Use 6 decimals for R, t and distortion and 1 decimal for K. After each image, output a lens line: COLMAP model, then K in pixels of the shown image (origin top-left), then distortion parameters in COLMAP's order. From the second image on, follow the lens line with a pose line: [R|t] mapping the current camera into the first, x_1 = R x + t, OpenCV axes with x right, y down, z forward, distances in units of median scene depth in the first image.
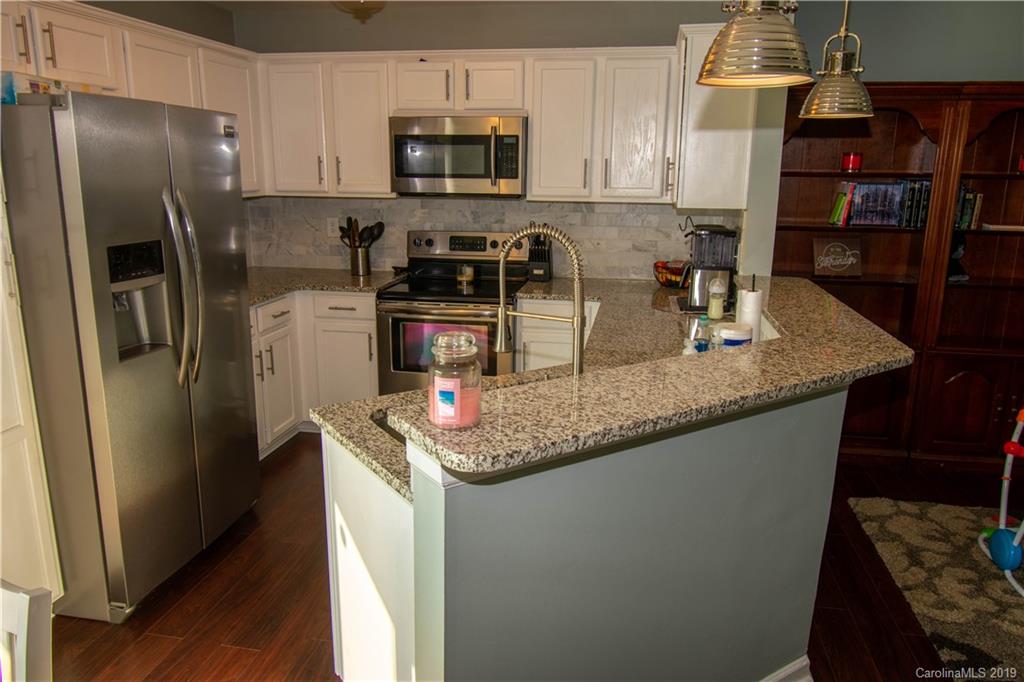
lens RADIAL K [[720.5, 0, 507.2], [0, 720.5, 340.5], [0, 0, 1]] dist [-0.006291, -0.015281]
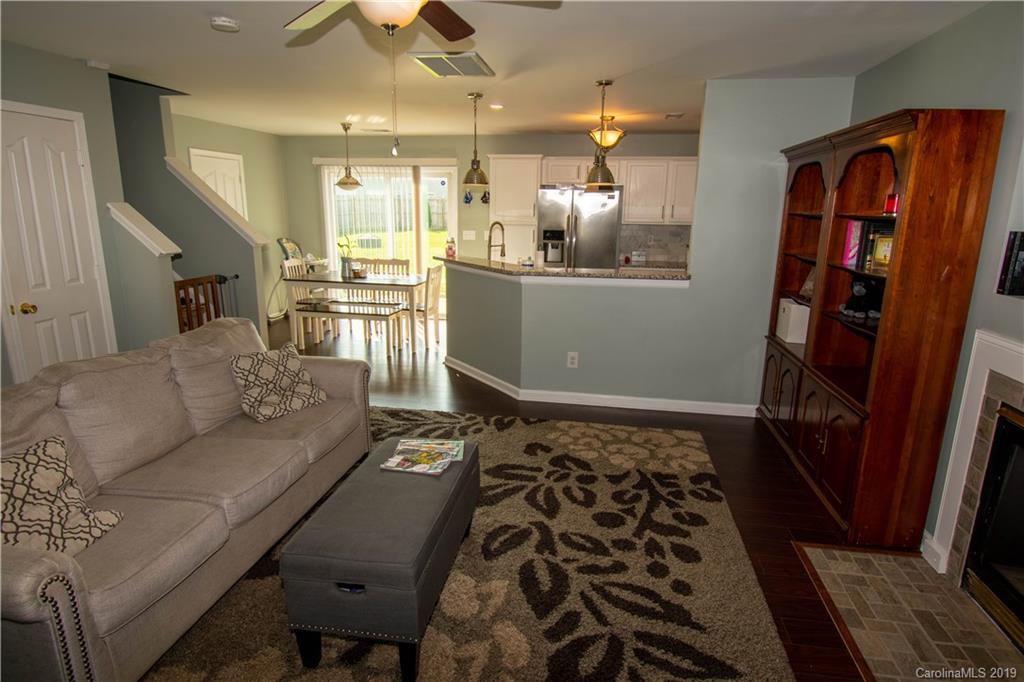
lens RADIAL K [[568.7, 0, 519.1], [0, 568.7, 341.6], [0, 0, 1]] dist [0.004976, -0.010631]
pose [[0.025706, 0.225219, -0.973969, 1.447858], [-0.252157, 0.944248, 0.211691, -0.102767], [0.967345, 0.240151, 0.081063, 0.466469]]
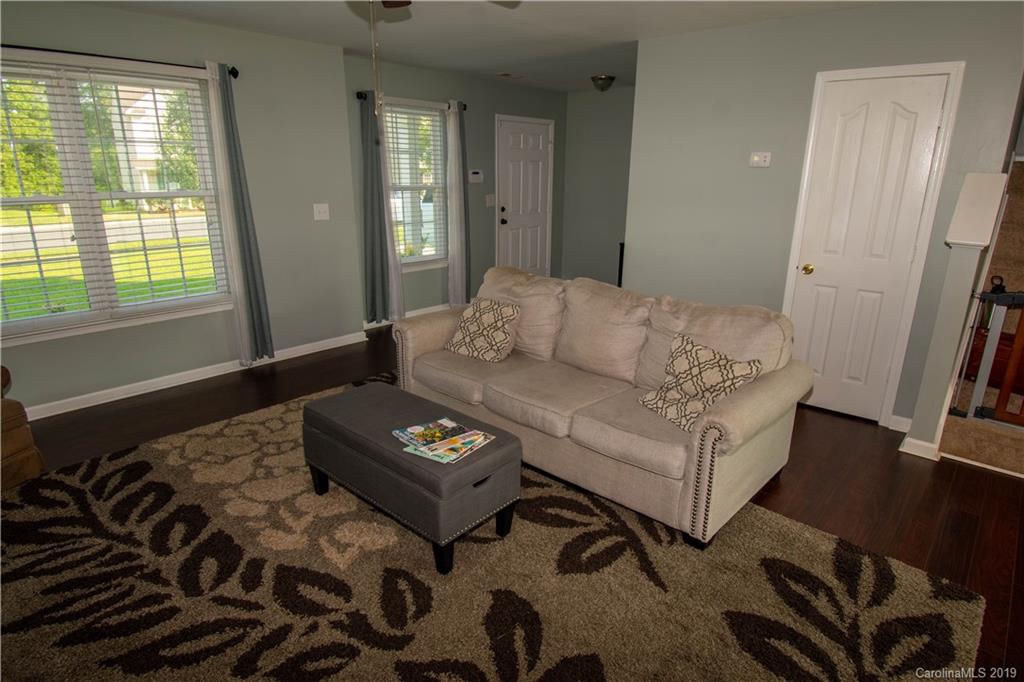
lens RADIAL K [[568.7, 0, 509.8], [0, 568.7, 342.2], [0, 0, 1]] dist [0.004976, -0.010631]
pose [[-0.850179, -0.167611, 0.499101, 0.479227], [0.110377, 0.870164, 0.480242, -0.183983], [-0.514793, 0.463381, -0.721295, 0.800623]]
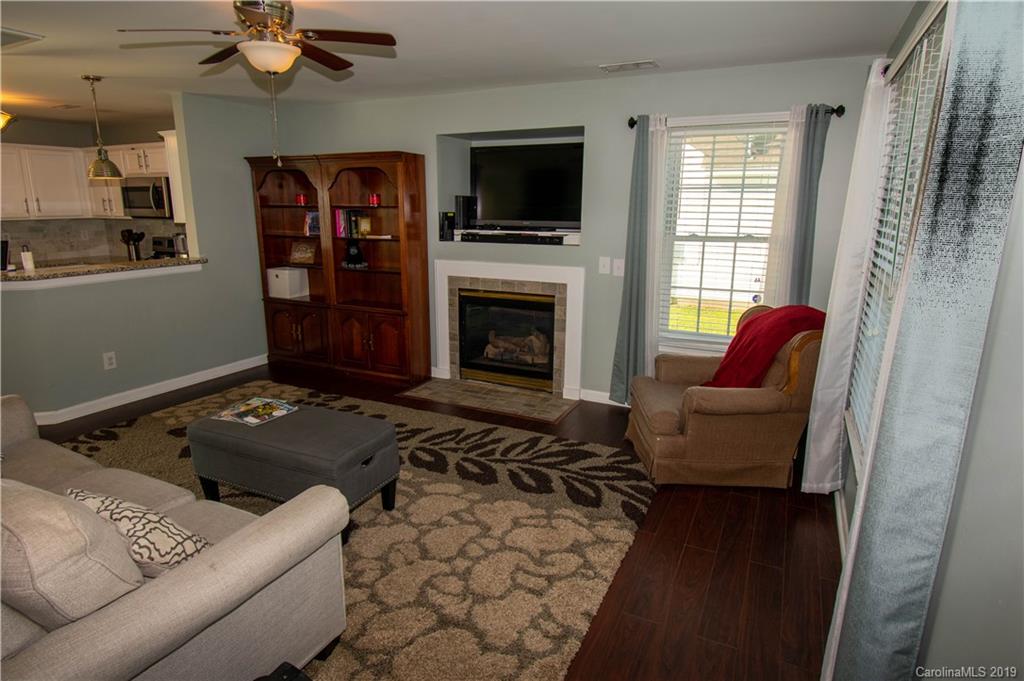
lens RADIAL K [[568.7, 0, 513.1], [0, 568.7, 340.6], [0, 0, 1]] dist [0.004976, -0.010631]
pose [[0.963820, 0.062063, -0.259227, 1.374981], [-0.063982, 0.997951, 0.001037, 0.068059], [0.258760, 0.015586, 0.965816, -0.233876]]
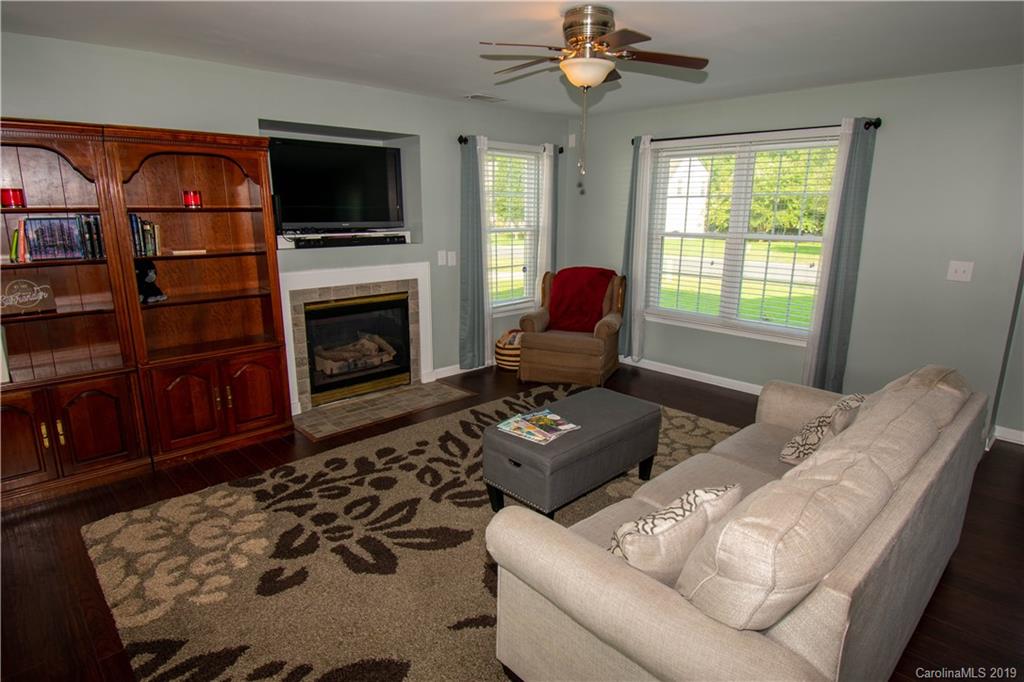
lens RADIAL K [[568.7, 0, 514.7], [0, 568.7, 338.6], [0, 0, 1]] dist [0.004976, -0.010631]
pose [[0.580303, -0.185501, 0.792993, 0.226594], [0.188790, 0.977831, 0.090585, 0.000959], [-0.792217, 0.097142, 0.602459, 0.002318]]
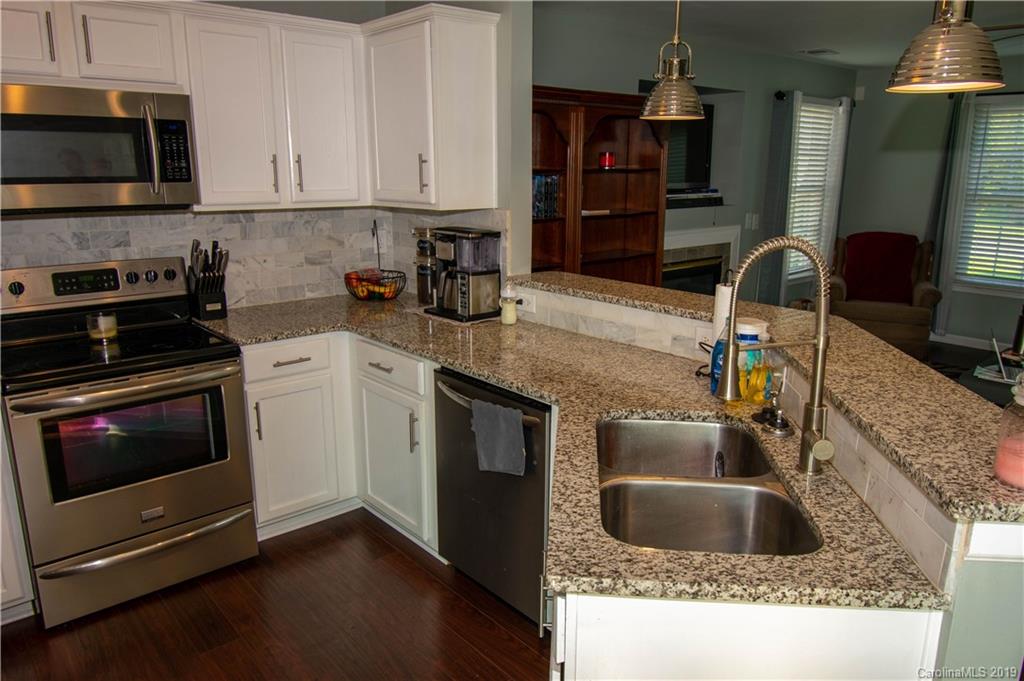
lens RADIAL K [[720.5, 0, 514.0], [0, 720.5, 339.2], [0, 0, 1]] dist [-0.006291, -0.015281]
pose [[0.624443, -0.187038, 0.758345, -0.364779], [0.183351, 0.978877, 0.090453, -0.080502], [-0.759245, 0.082560, 0.645547, 0.320527]]
